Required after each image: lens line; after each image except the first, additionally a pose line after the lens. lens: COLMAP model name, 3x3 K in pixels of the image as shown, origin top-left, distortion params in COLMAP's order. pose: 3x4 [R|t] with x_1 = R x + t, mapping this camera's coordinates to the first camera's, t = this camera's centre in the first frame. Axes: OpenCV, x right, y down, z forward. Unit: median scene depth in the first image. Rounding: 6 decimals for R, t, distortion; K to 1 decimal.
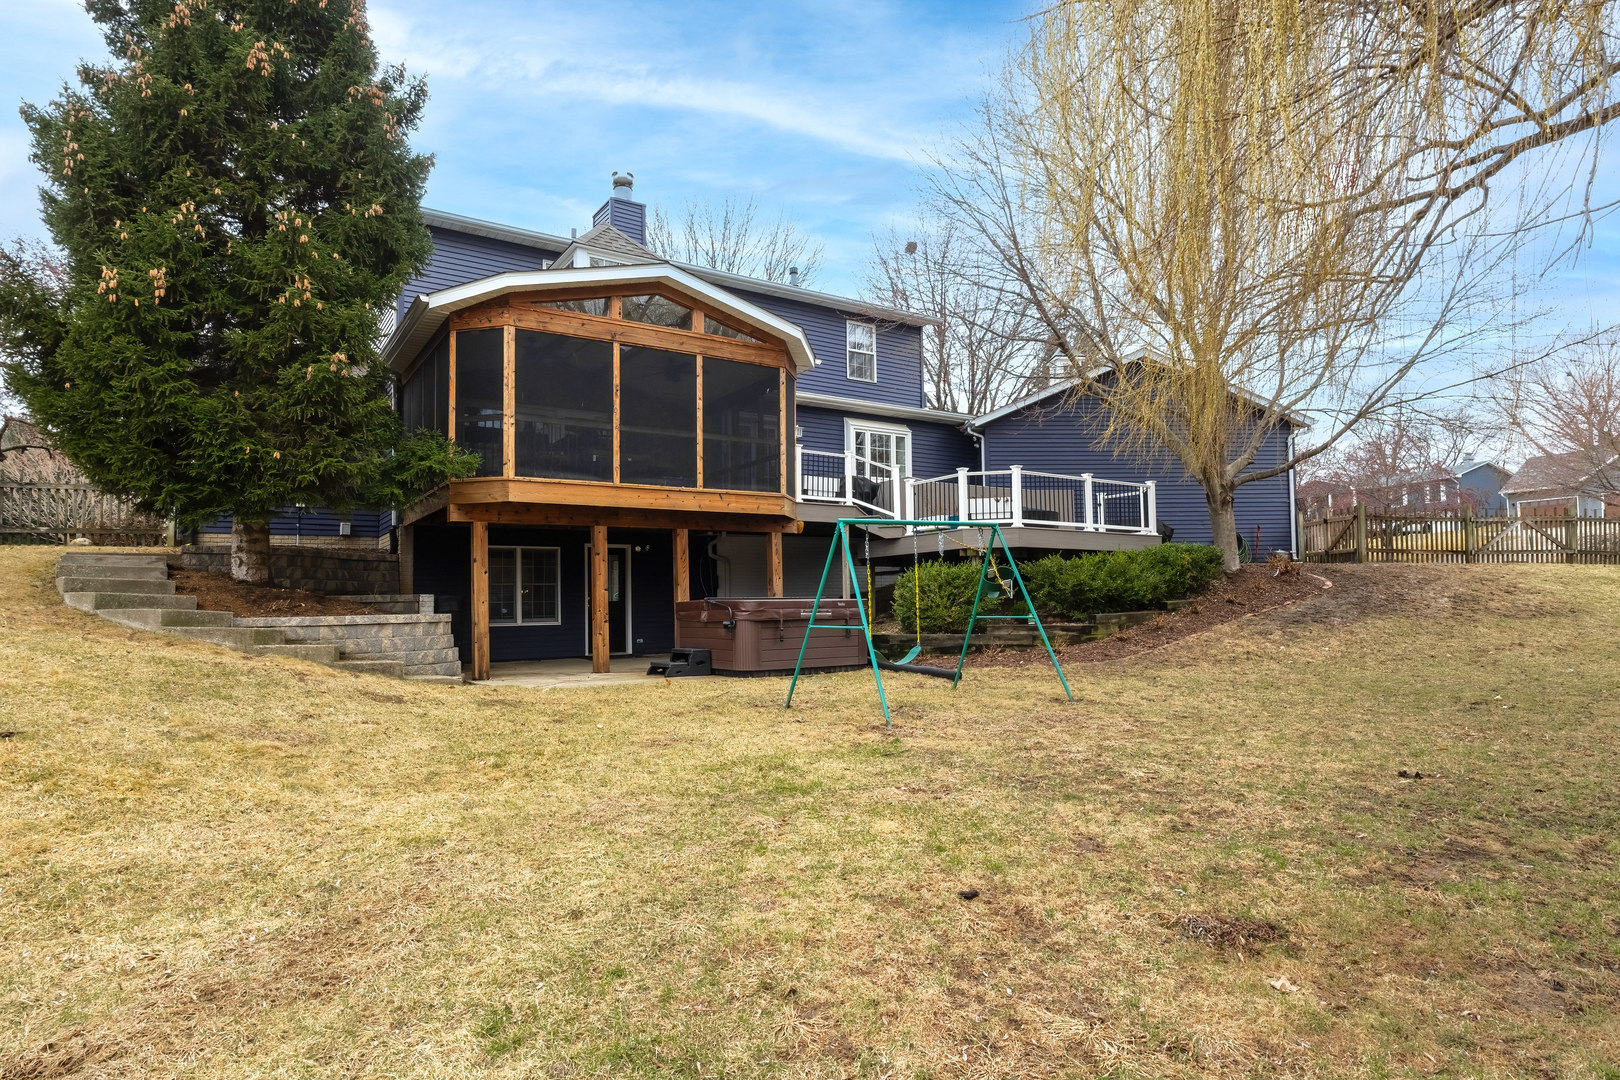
lens RADIAL K [[871.2, 0, 809.8], [0, 871.2, 608.1], [0, 0, 1]] dist [0.000989, 0.000051]
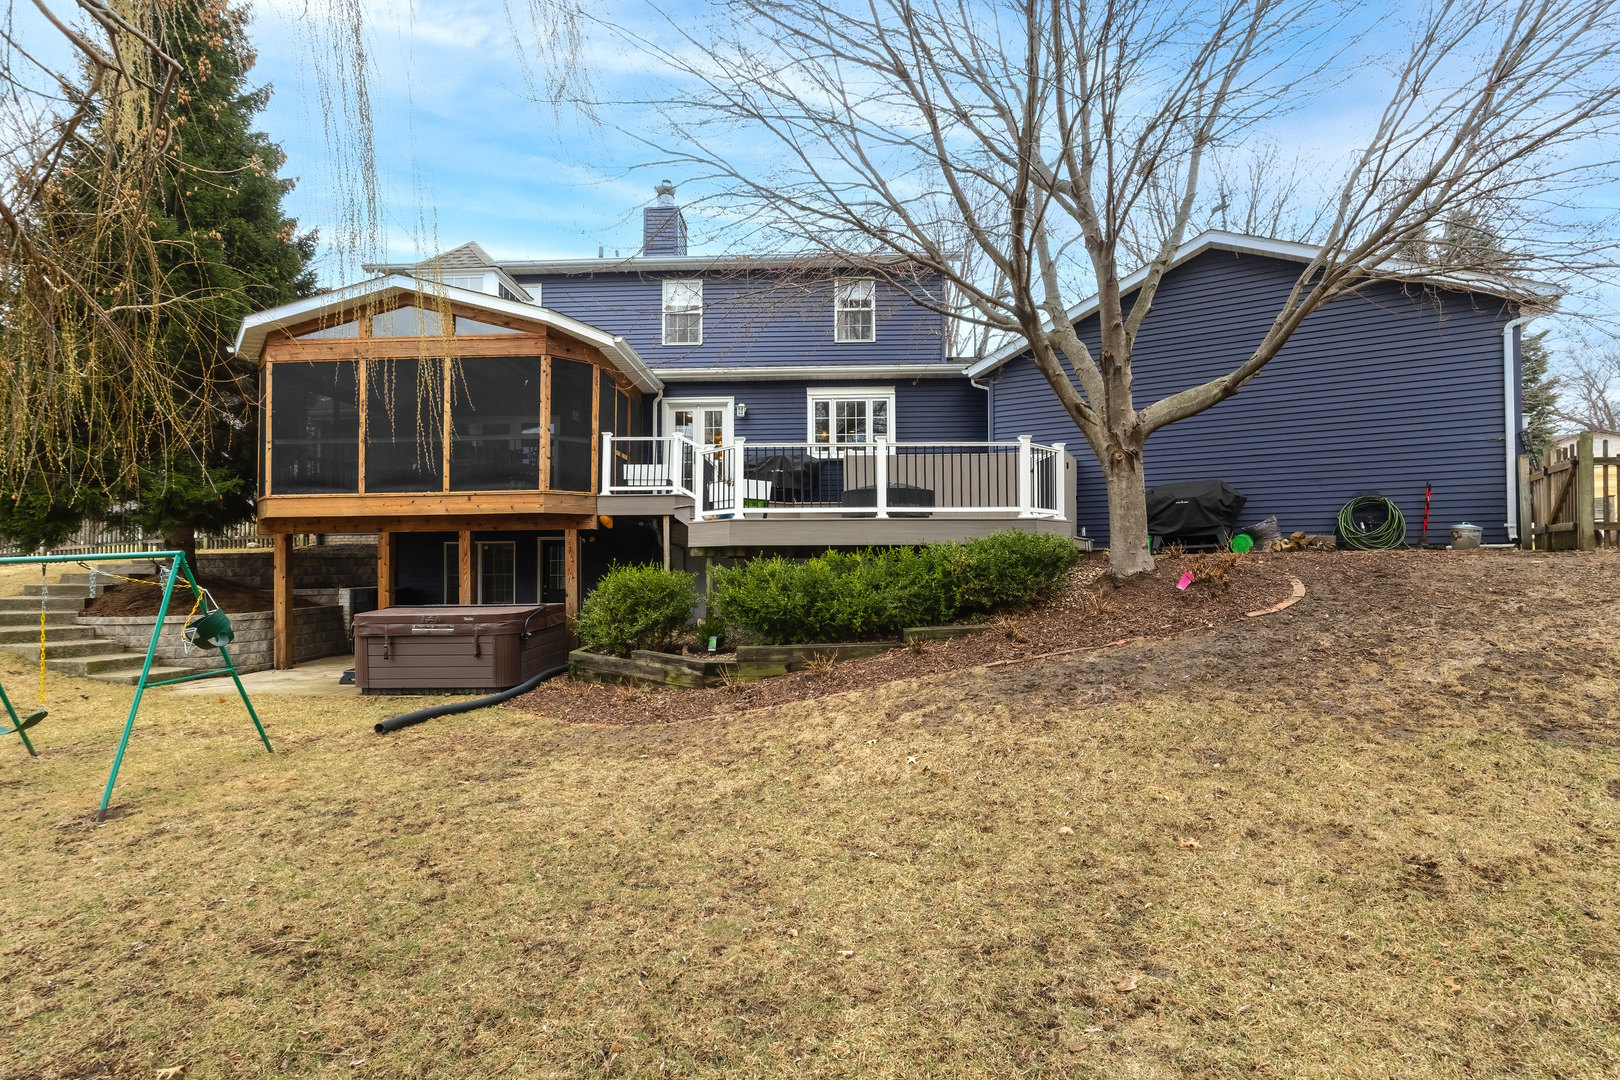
lens RADIAL K [[766.7, 0, 809.1], [0, 766.7, 563.2], [0, 0, 1]] dist [-0.042560, 0.000019]
pose [[0.830769, 0.004137, -0.556602, 0.611575], [-0.003735, 0.999991, 0.001859, -0.052127], [0.556605, 0.000535, 0.830777, 0.450272]]
